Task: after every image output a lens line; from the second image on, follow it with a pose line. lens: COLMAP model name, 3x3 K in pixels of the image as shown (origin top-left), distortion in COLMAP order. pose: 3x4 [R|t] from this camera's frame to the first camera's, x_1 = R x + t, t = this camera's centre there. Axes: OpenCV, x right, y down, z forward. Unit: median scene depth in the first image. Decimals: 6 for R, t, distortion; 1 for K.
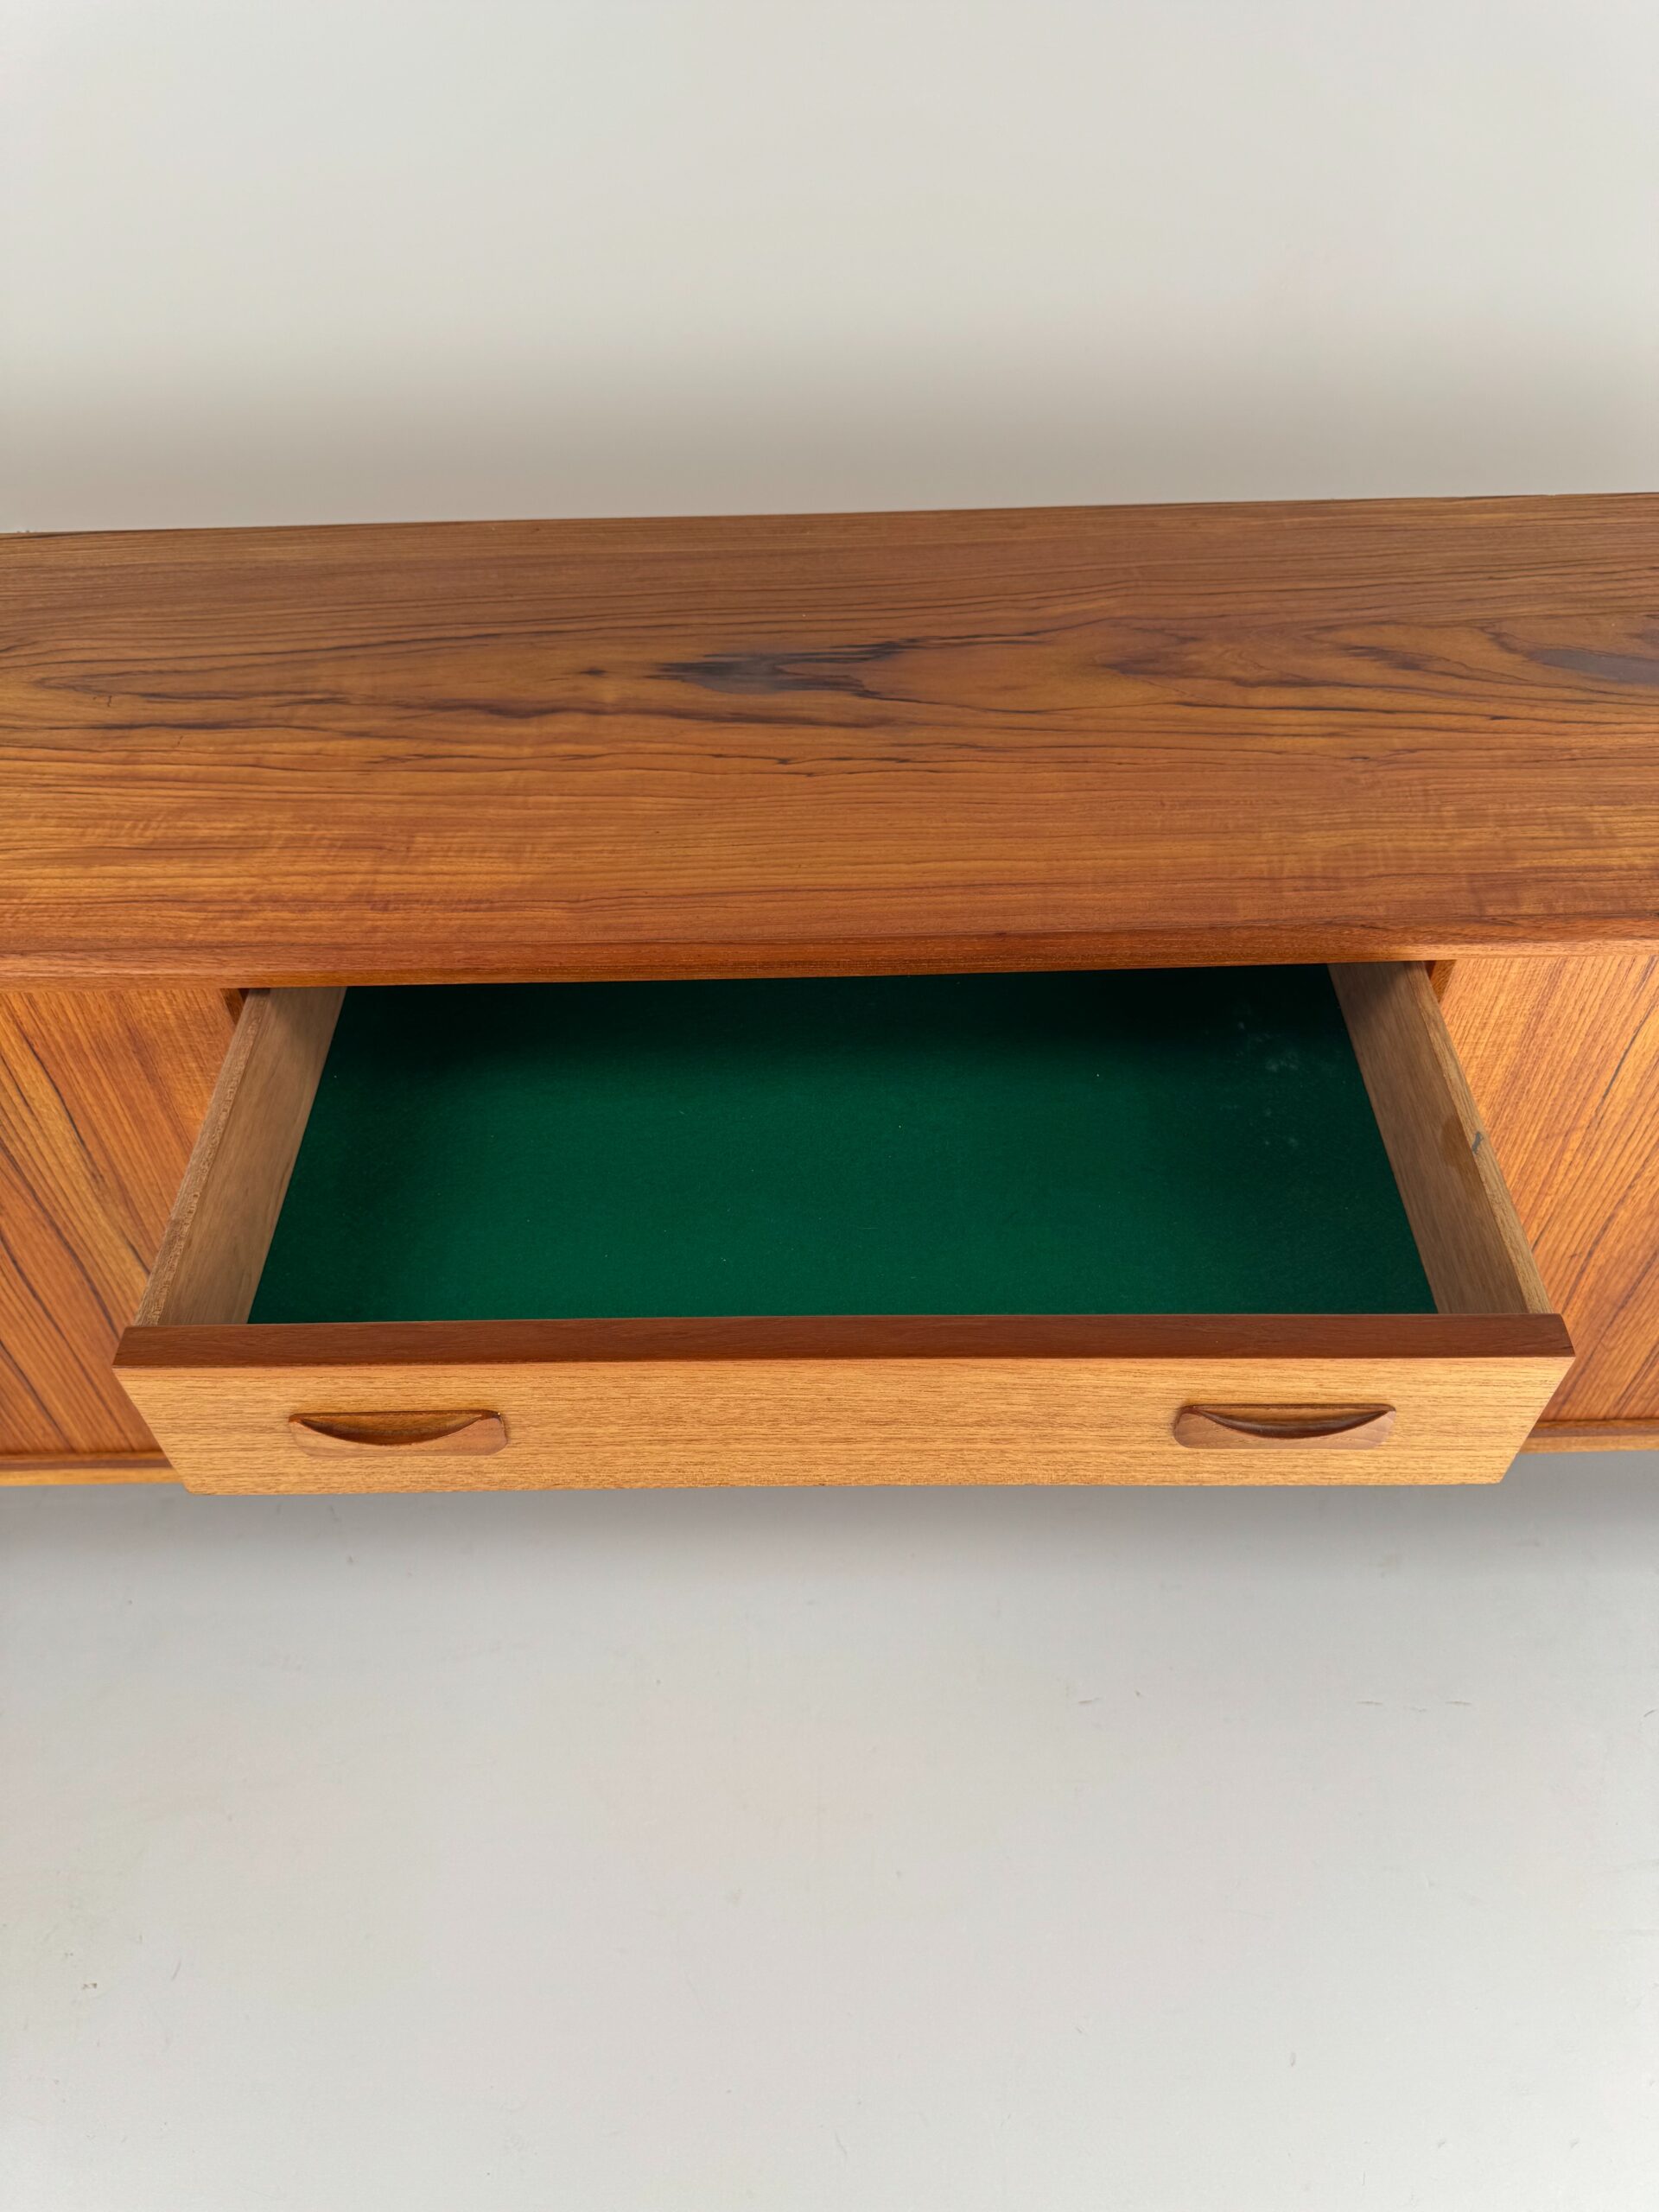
lens RADIAL K [[1592.9, 0, 816.8], [0, 1592.9, 1097.2], [0, 0, 1]] dist [0.091065, -0.190330]
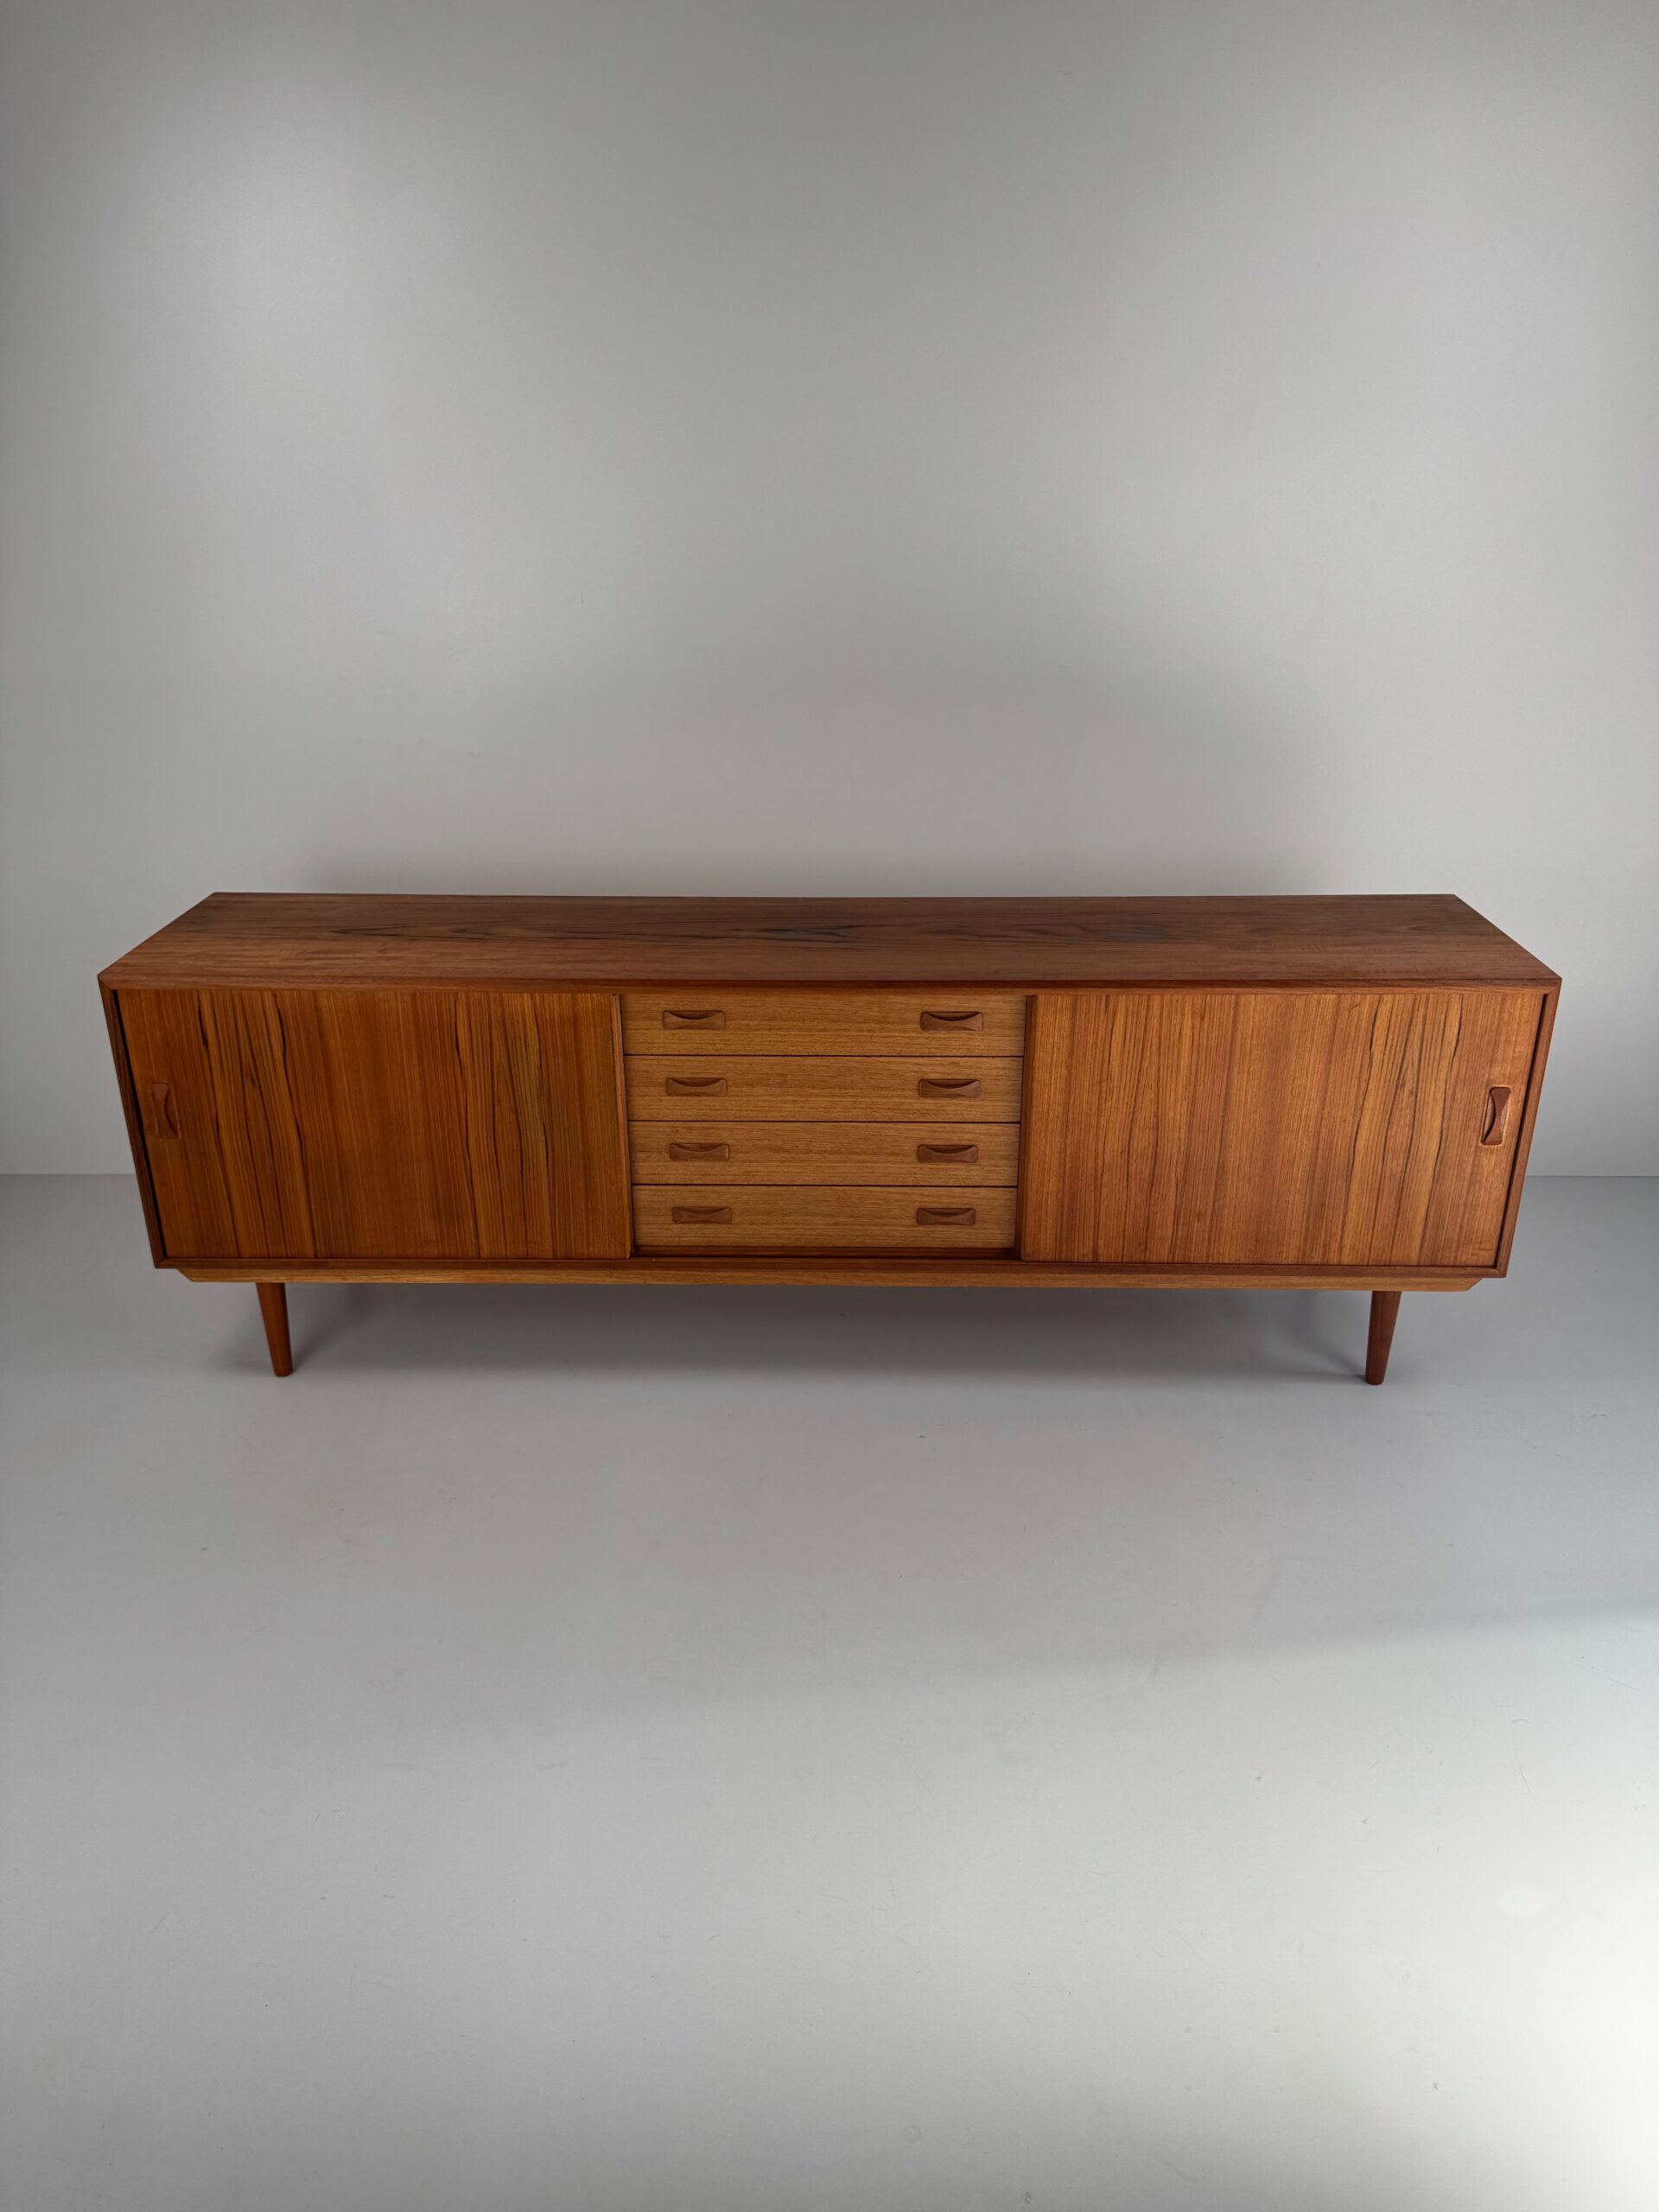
lens RADIAL K [[1561.4, 0, 829.5], [0, 1561.4, 1106.0], [0, 0, 1]] dist [0.192761, -0.441041]
pose [[0.999455, 0.023386, -0.023280, 0.085488], [-0.030620, 0.920250, -0.390131, 1.063573], [0.012299, 0.390632, 0.920465, -1.339644]]
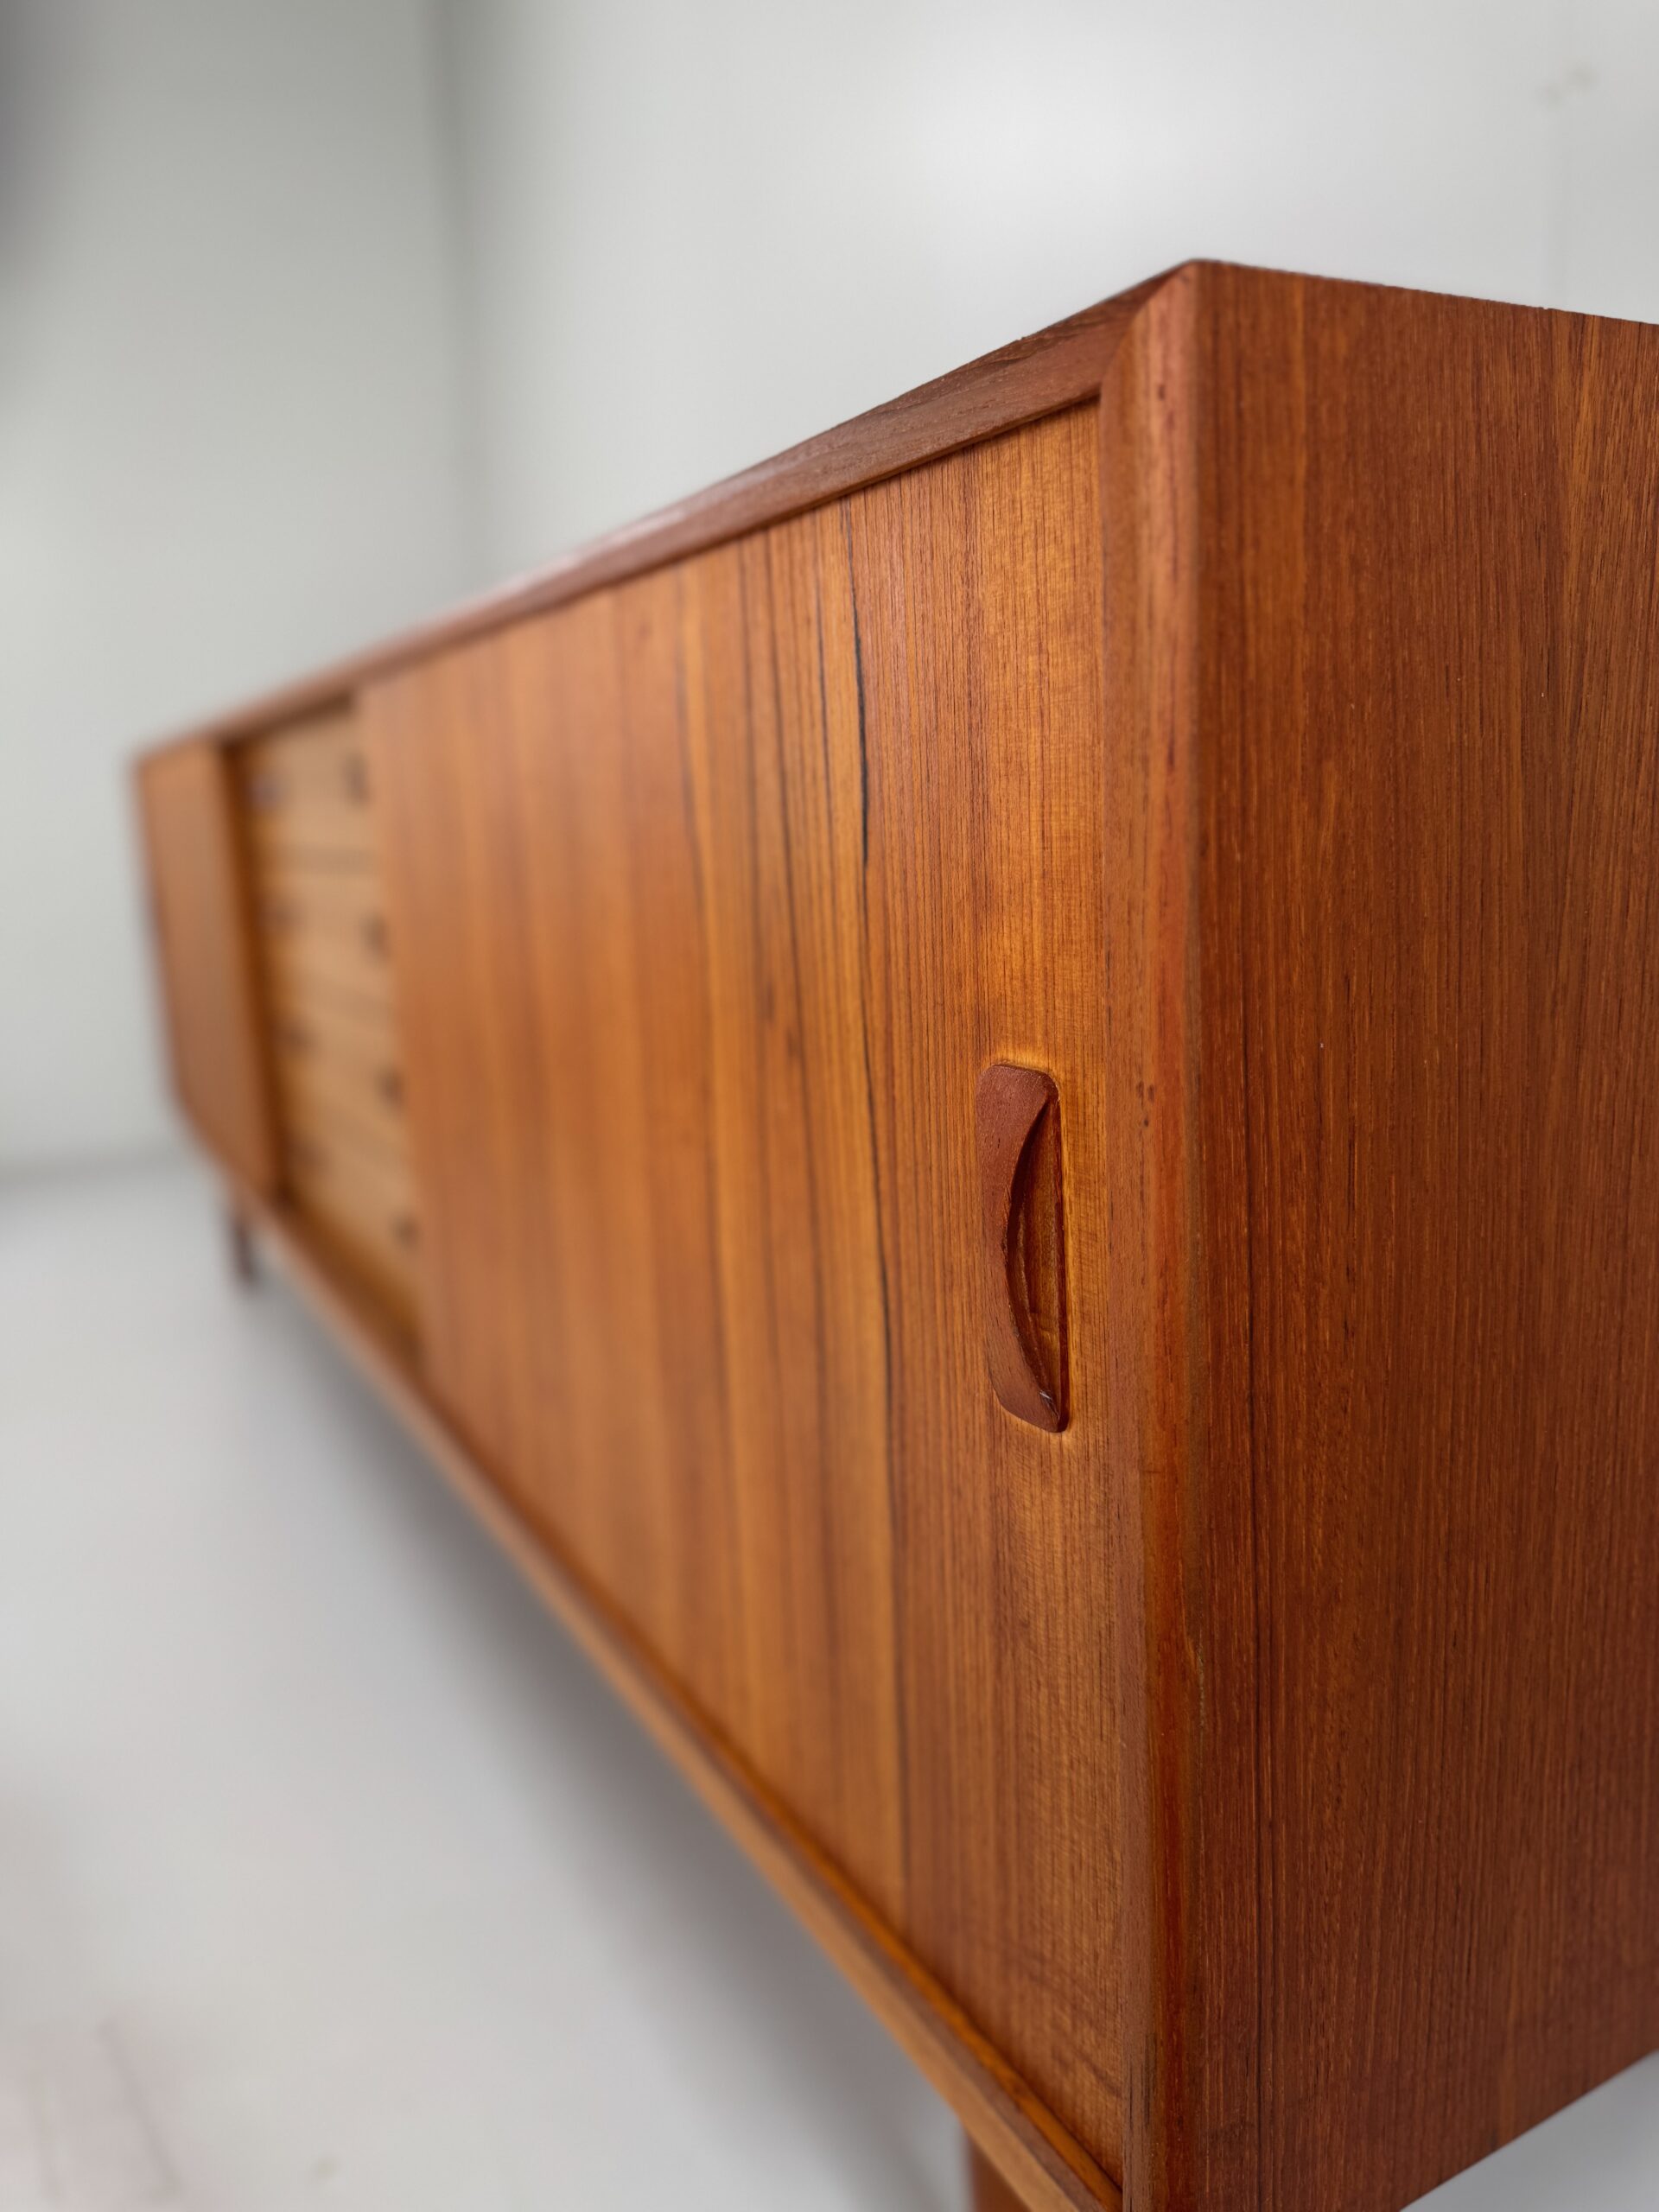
lens RADIAL K [[1581.0, 0, 834.5], [0, 1581.0, 1099.8], [0, 0, 1]] dist [0.112033, -0.238152]
pose [[0.474328, 0.159372, -0.865802, 1.444483], [-0.604649, 0.773787, -0.188821, 0.128695], [0.639854, 0.613070, 0.463393, 0.780799]]
